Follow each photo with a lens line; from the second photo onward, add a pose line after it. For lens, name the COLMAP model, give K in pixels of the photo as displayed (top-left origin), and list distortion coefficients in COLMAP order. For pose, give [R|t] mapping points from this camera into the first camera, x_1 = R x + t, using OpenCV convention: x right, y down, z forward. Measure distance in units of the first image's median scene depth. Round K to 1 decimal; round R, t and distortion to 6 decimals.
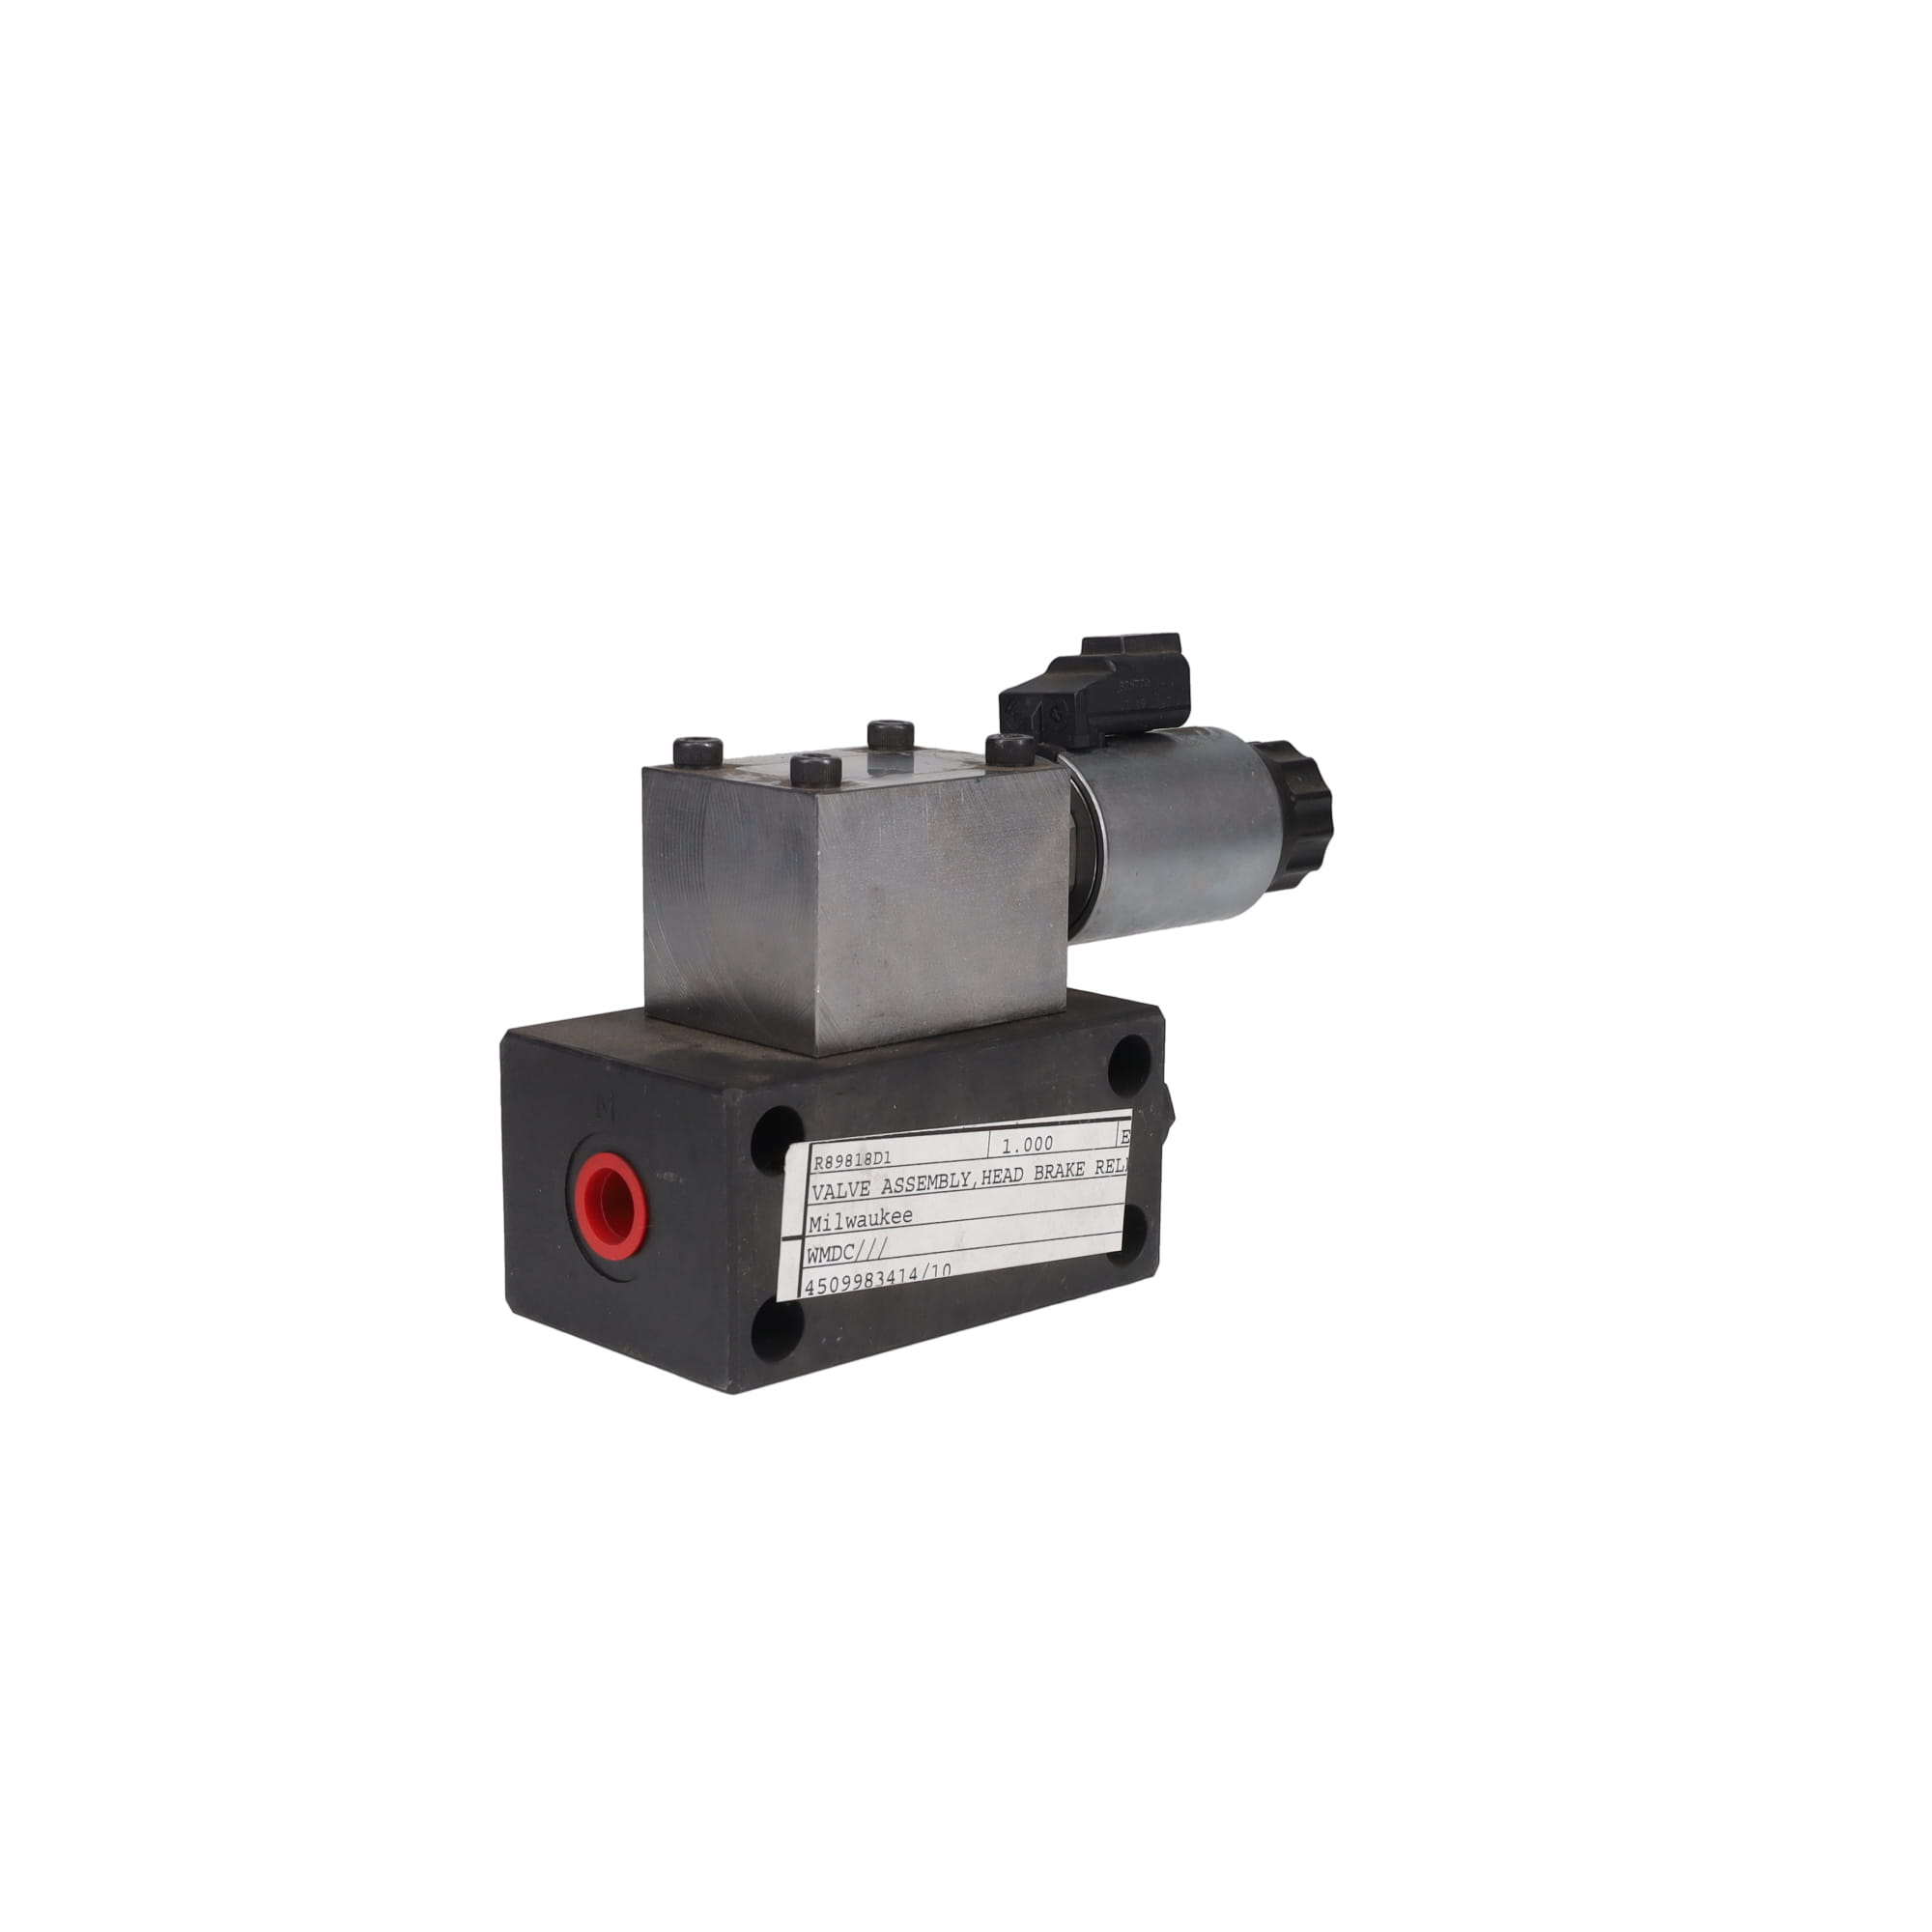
lens RADIAL K [[3050.9, 0, 966.0], [0, 3050.9, 966.0], [0, 0, 1]] dist [-0.011264, -0.017351]
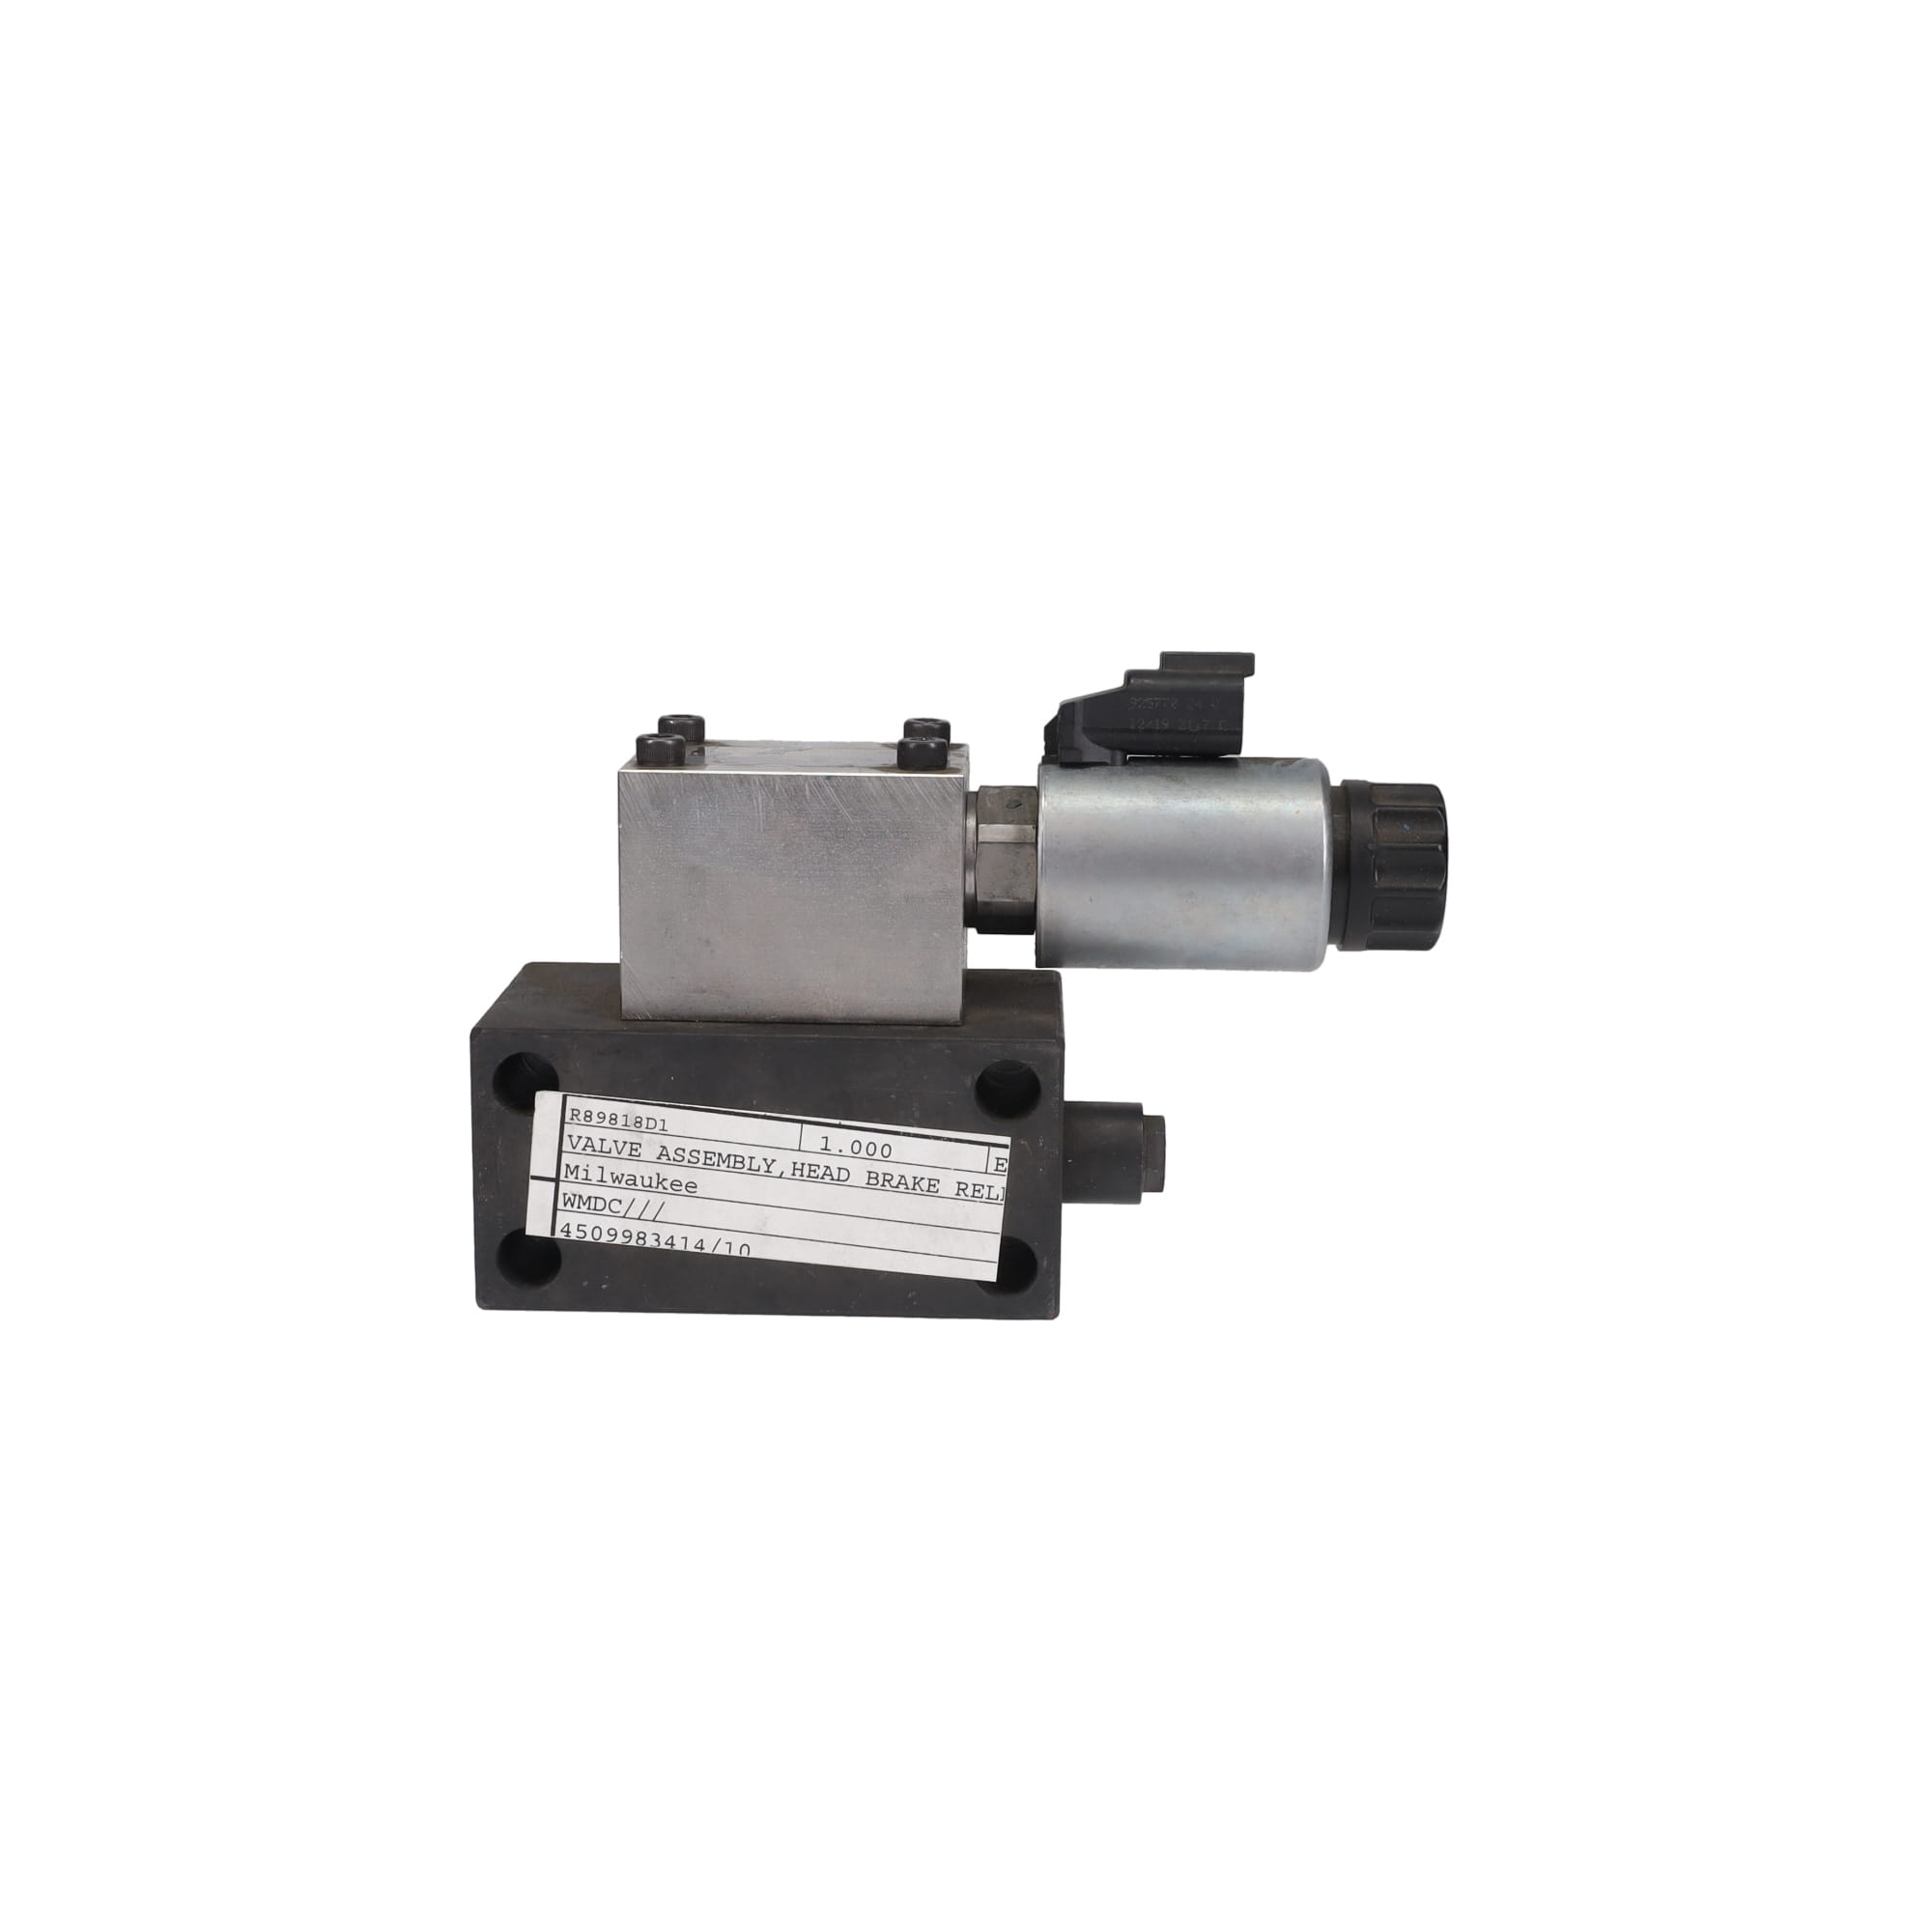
lens RADIAL K [[3050.9, 0, 966.0], [0, 3050.9, 966.0], [0, 0, 1]] dist [-0.011264, -0.017351]
pose [[0.705063, 0.133786, -0.696410, 0.758011], [-0.136191, 0.989308, 0.052171, -0.058888], [0.695944, 0.058061, 0.715745, 0.320530]]
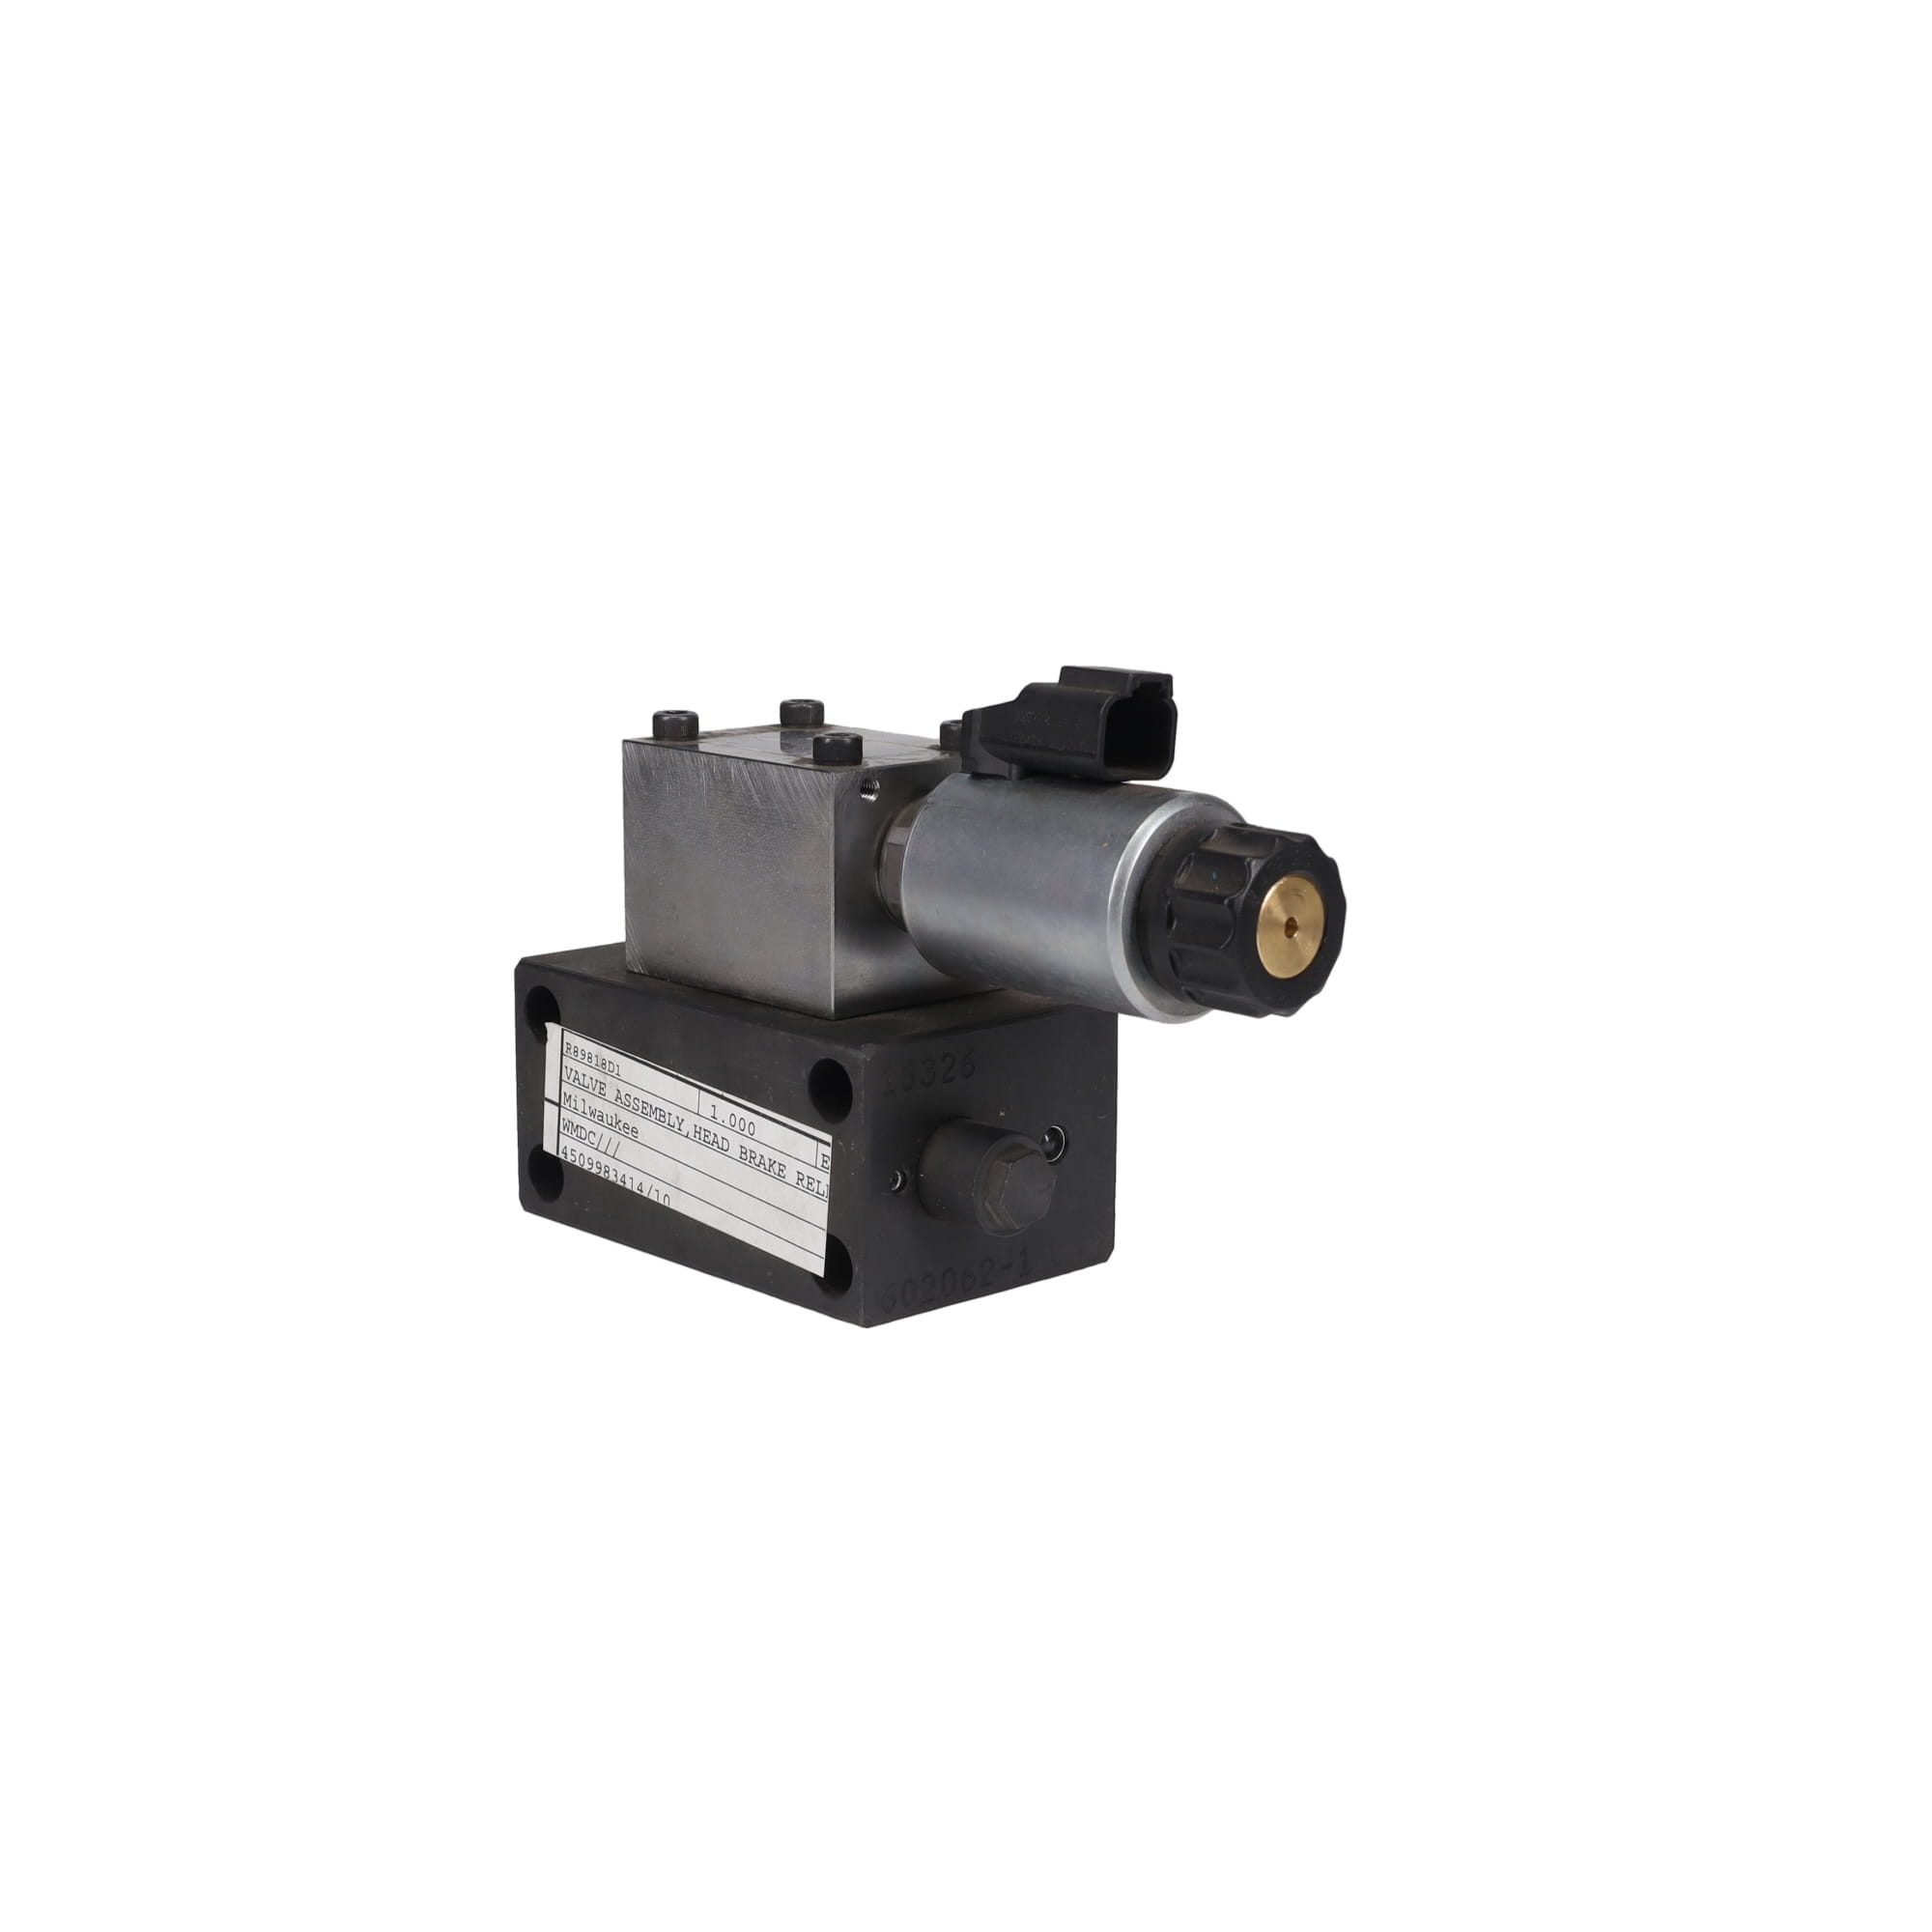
lens RADIAL K [[3050.9, 0, 966.0], [0, 3050.9, 966.0], [0, 0, 1]] dist [-0.011264, -0.017351]
pose [[-0.005772, 0.183172, -0.983064, 1.062425], [-0.193880, 0.964221, 0.180800, -0.200755], [0.981008, 0.191640, 0.029948, 1.074922]]
